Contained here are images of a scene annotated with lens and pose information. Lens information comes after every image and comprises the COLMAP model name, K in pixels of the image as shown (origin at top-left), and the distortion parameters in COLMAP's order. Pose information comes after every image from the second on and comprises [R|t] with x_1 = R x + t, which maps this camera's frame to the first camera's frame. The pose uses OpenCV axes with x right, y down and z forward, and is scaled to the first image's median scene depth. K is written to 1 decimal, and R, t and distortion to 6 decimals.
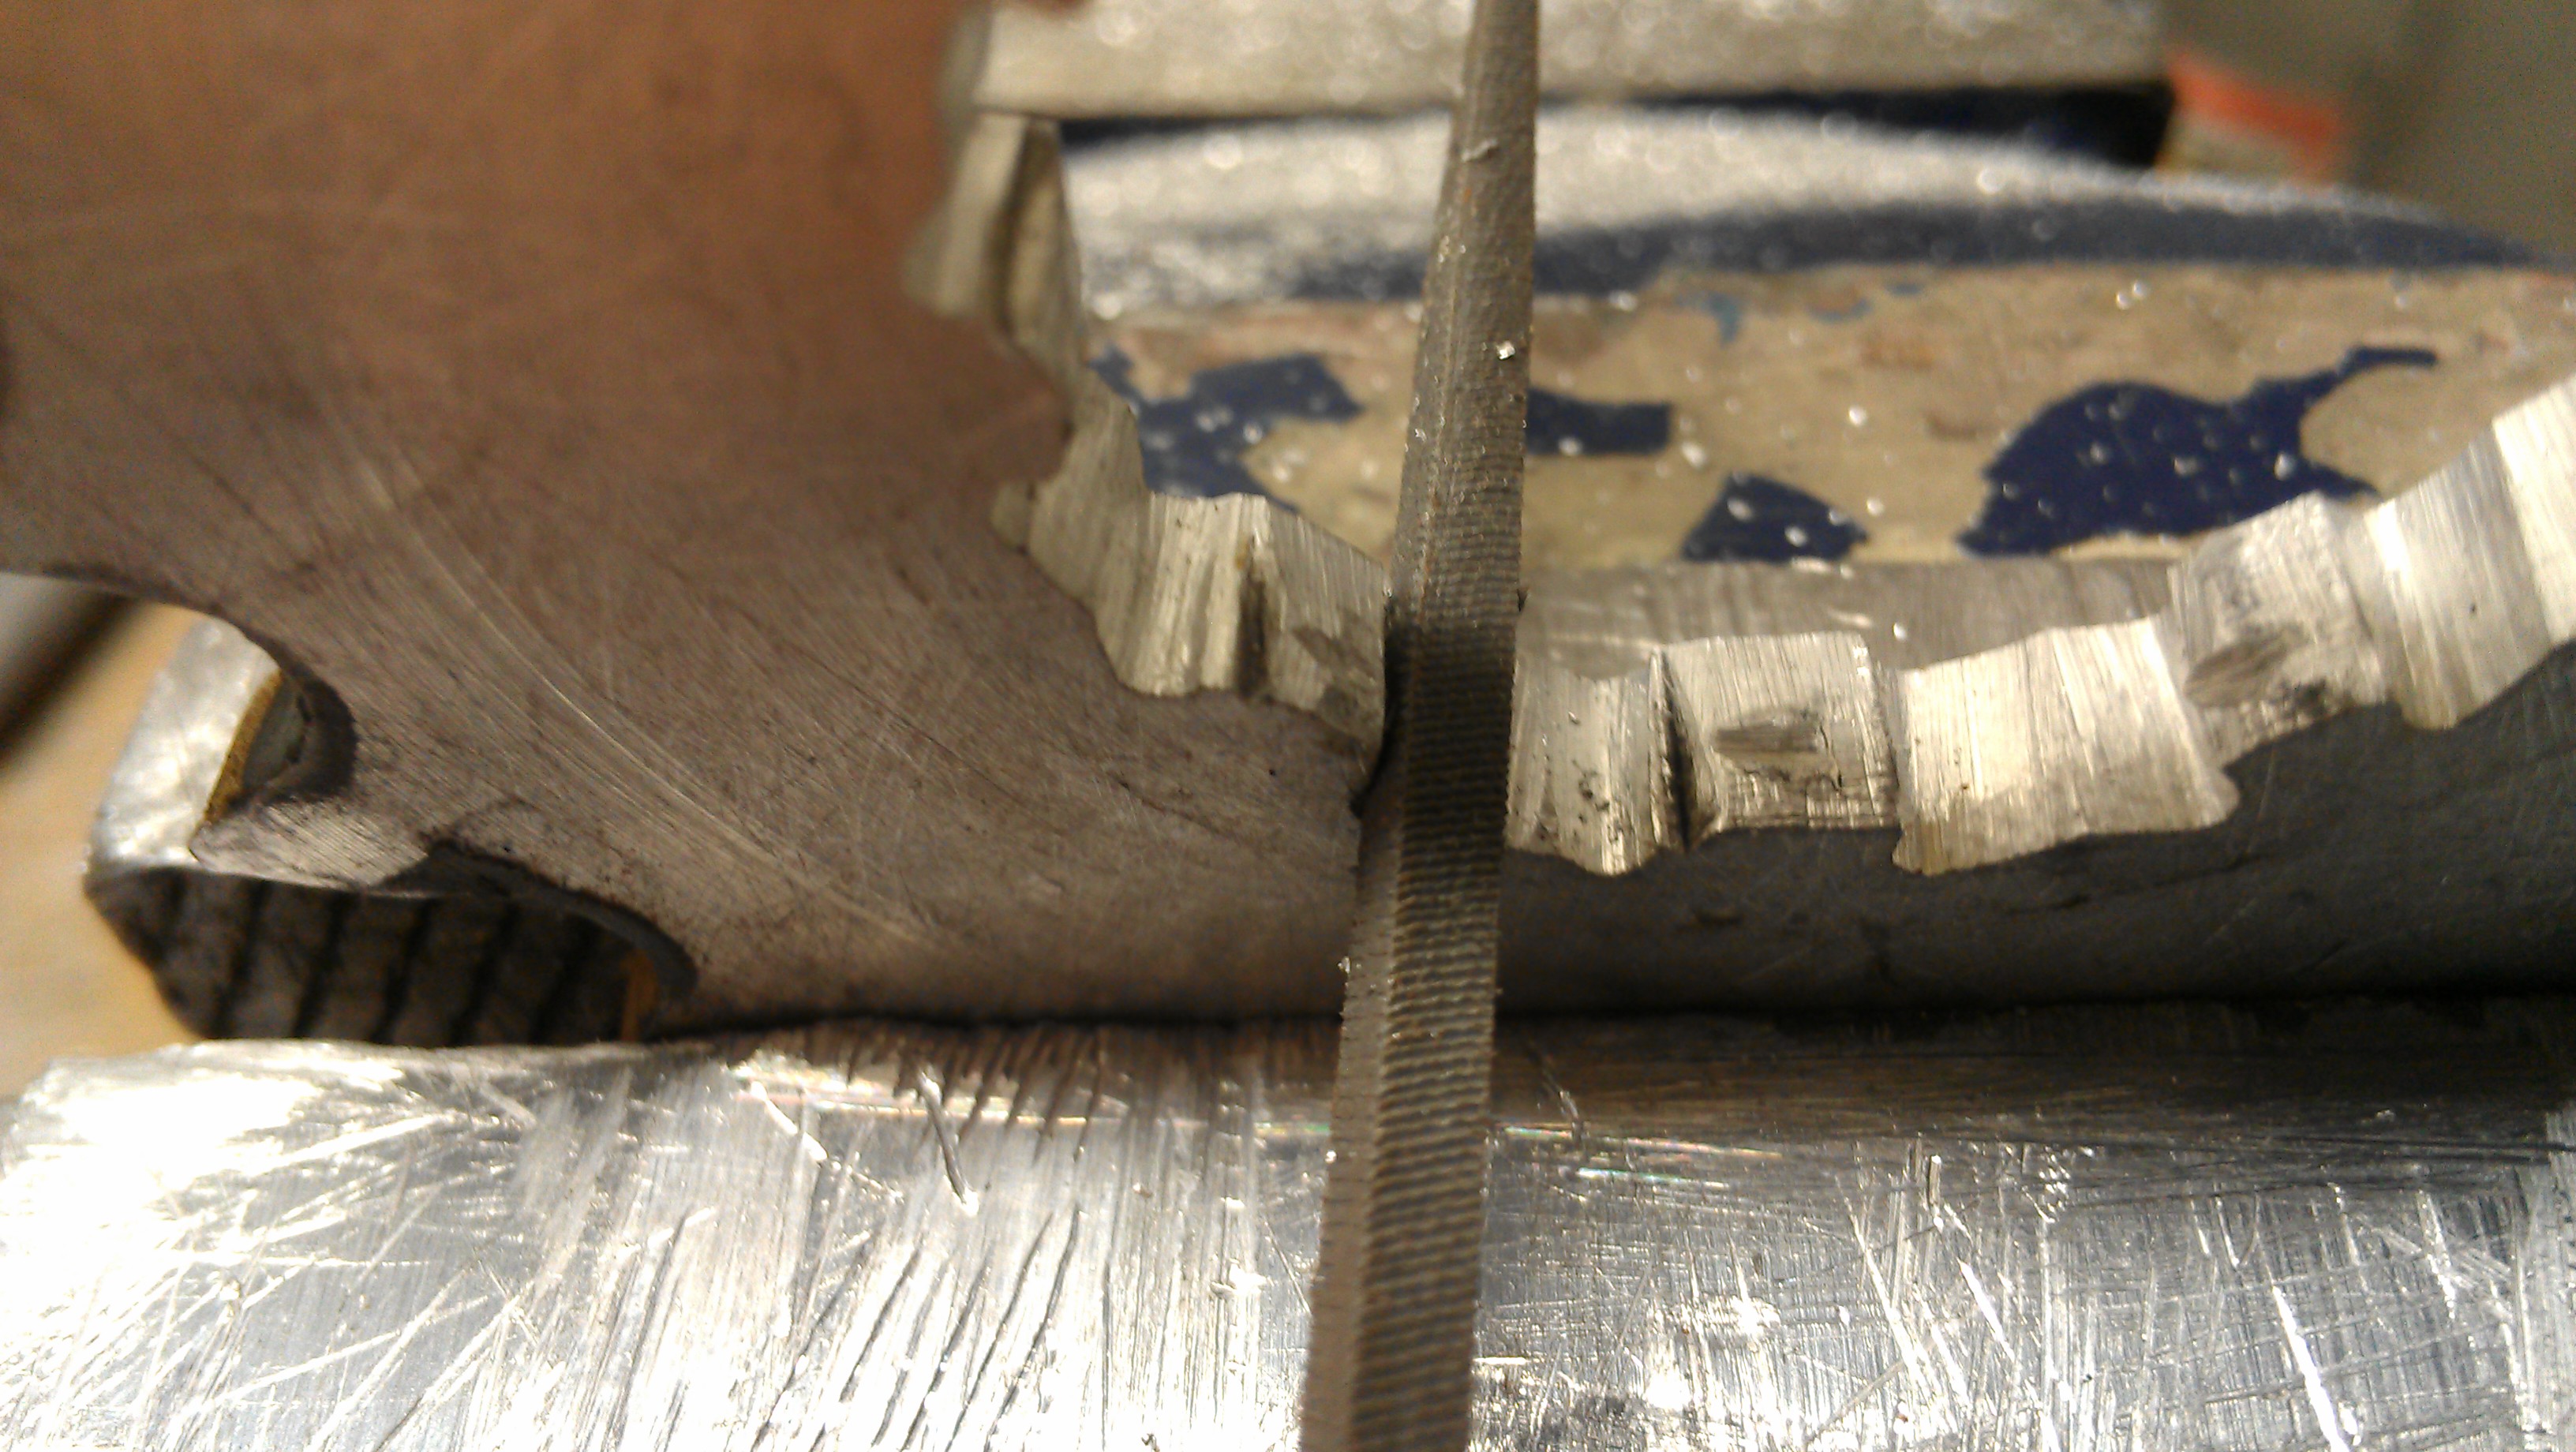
lens RADIAL K [[2270.3, 0, 1288.0], [0, 2270.3, 726.0], [0, 0, 1]] dist [0.063867, -0.265052]
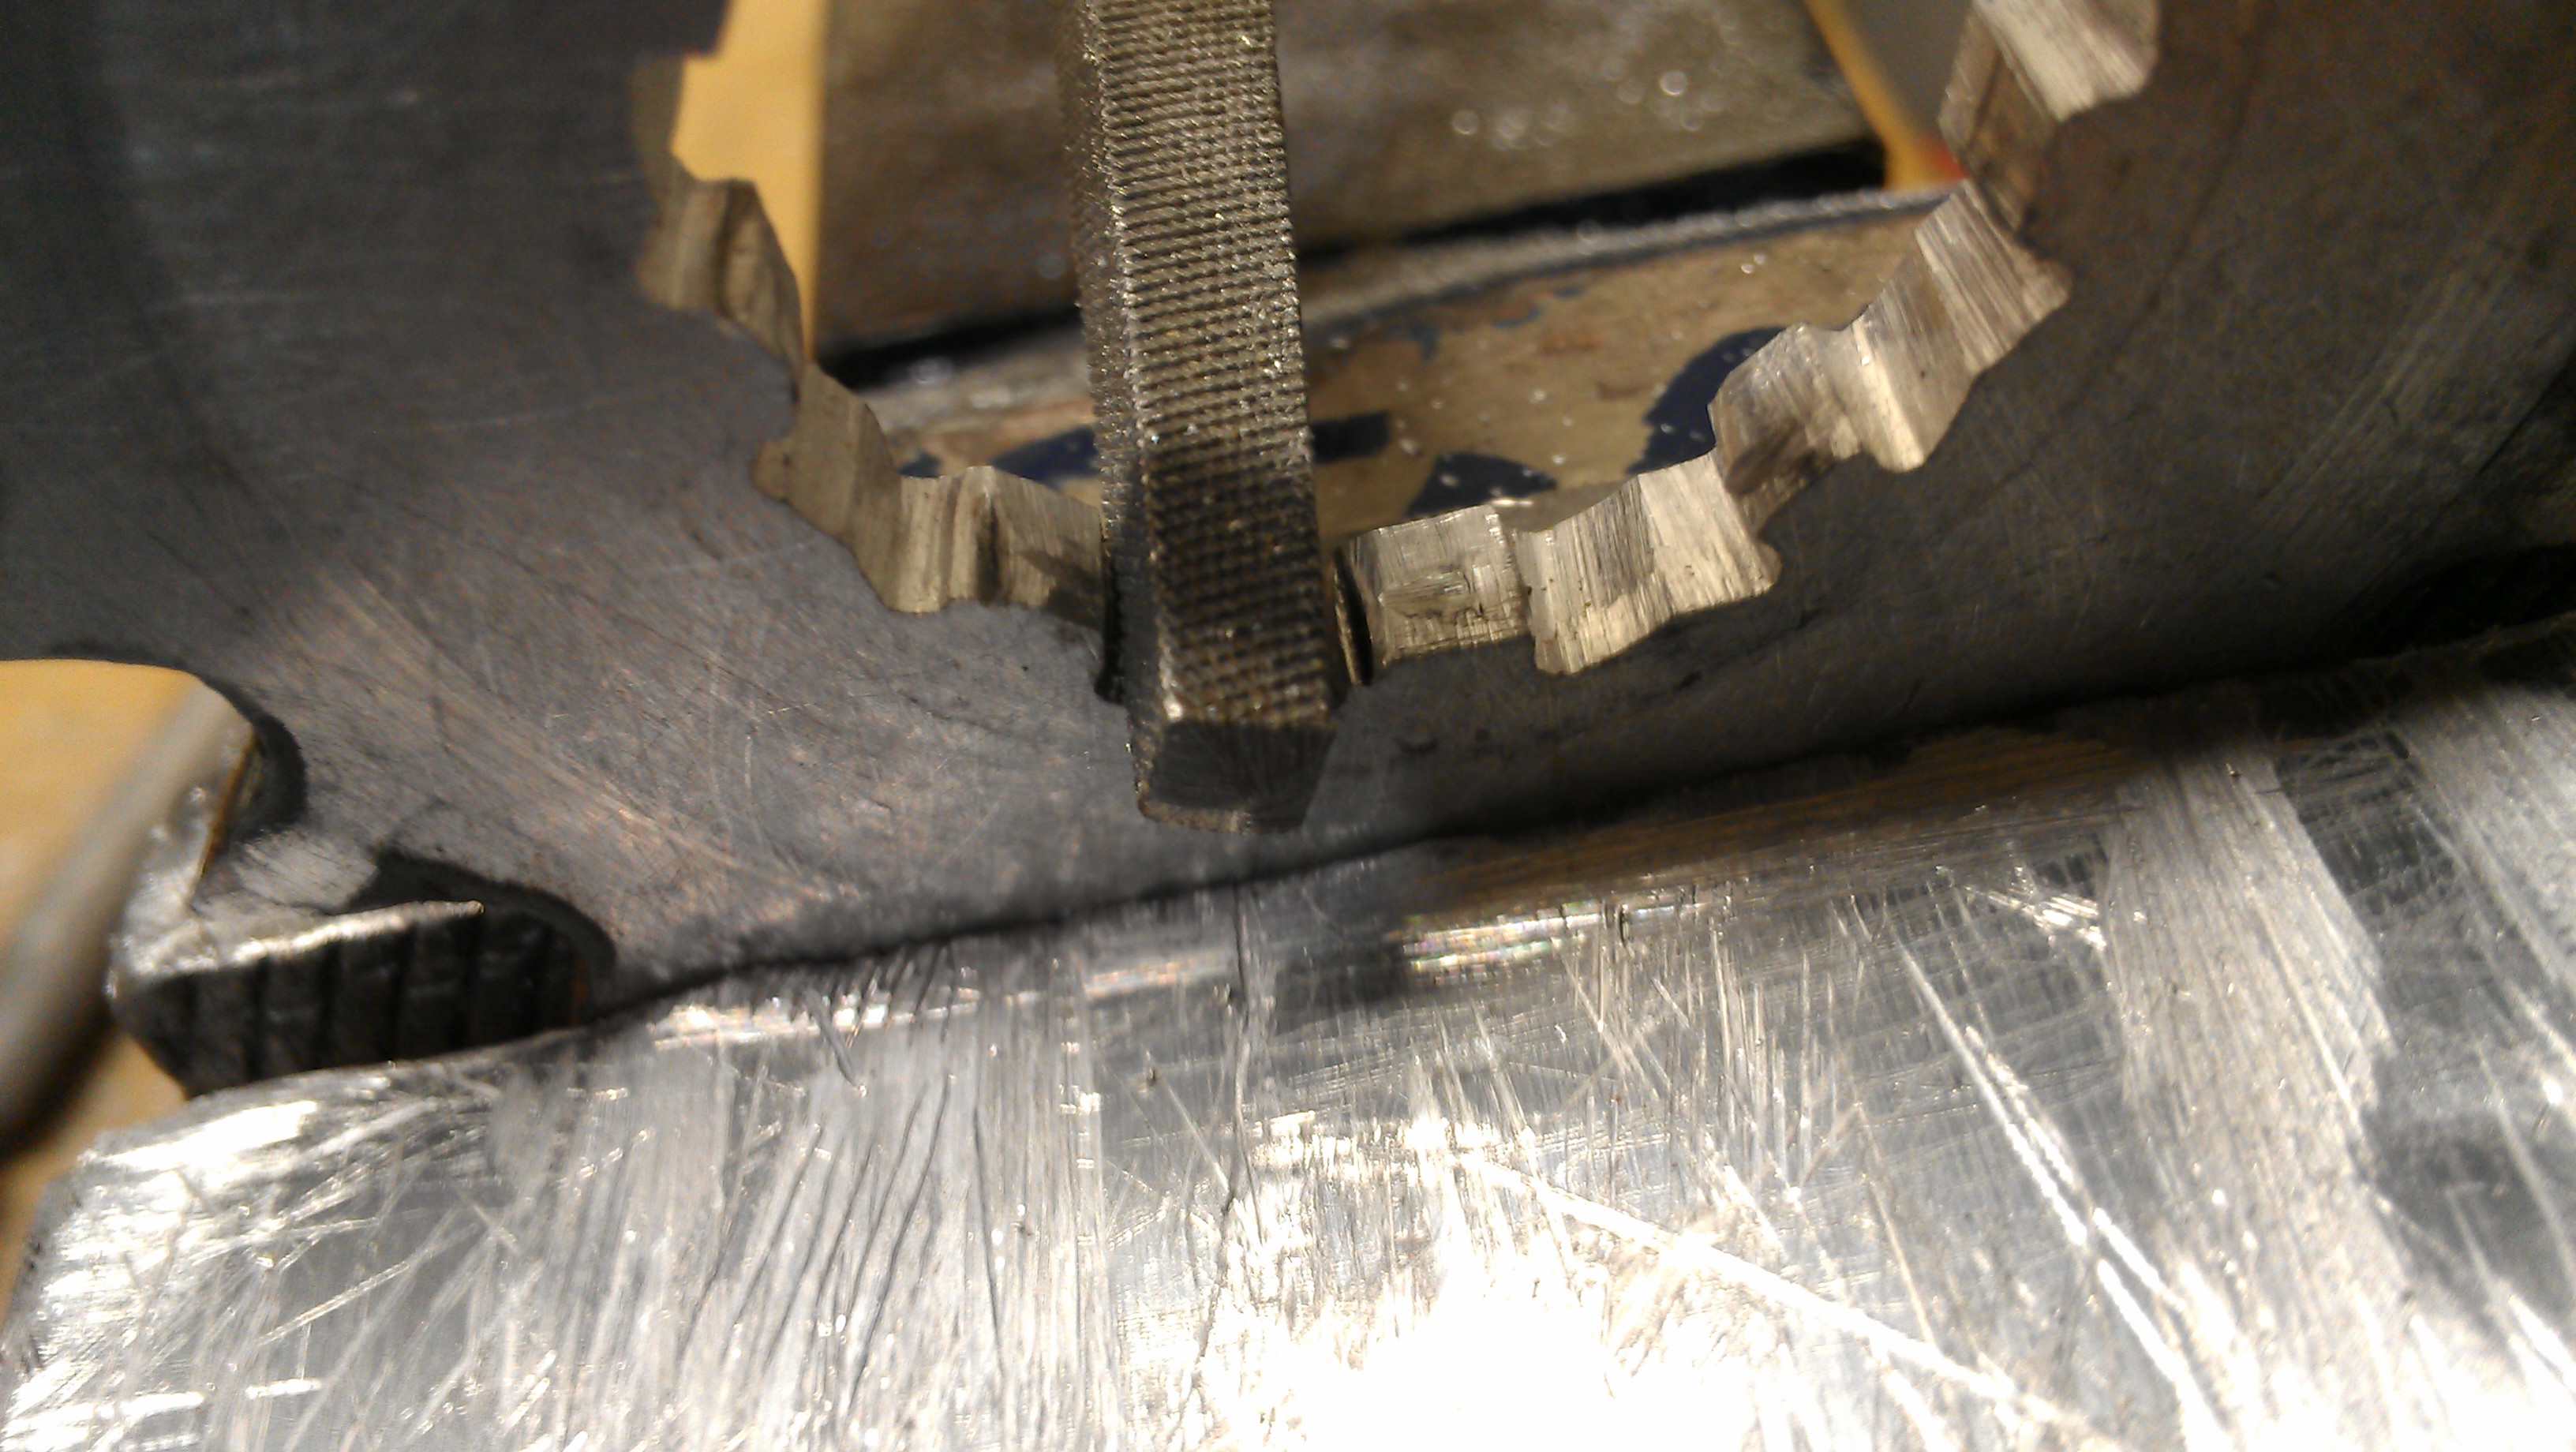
lens RADIAL K [[2231.9, 0, 1288.0], [0, 2231.9, 726.0], [0, 0, 1]] dist [0.077853, -0.279629]
pose [[0.985620, -0.168704, 0.009566, 0.112882], [0.168766, 0.980011, -0.105339, 0.195607], [0.008396, 0.105438, 0.994390, -0.219001]]
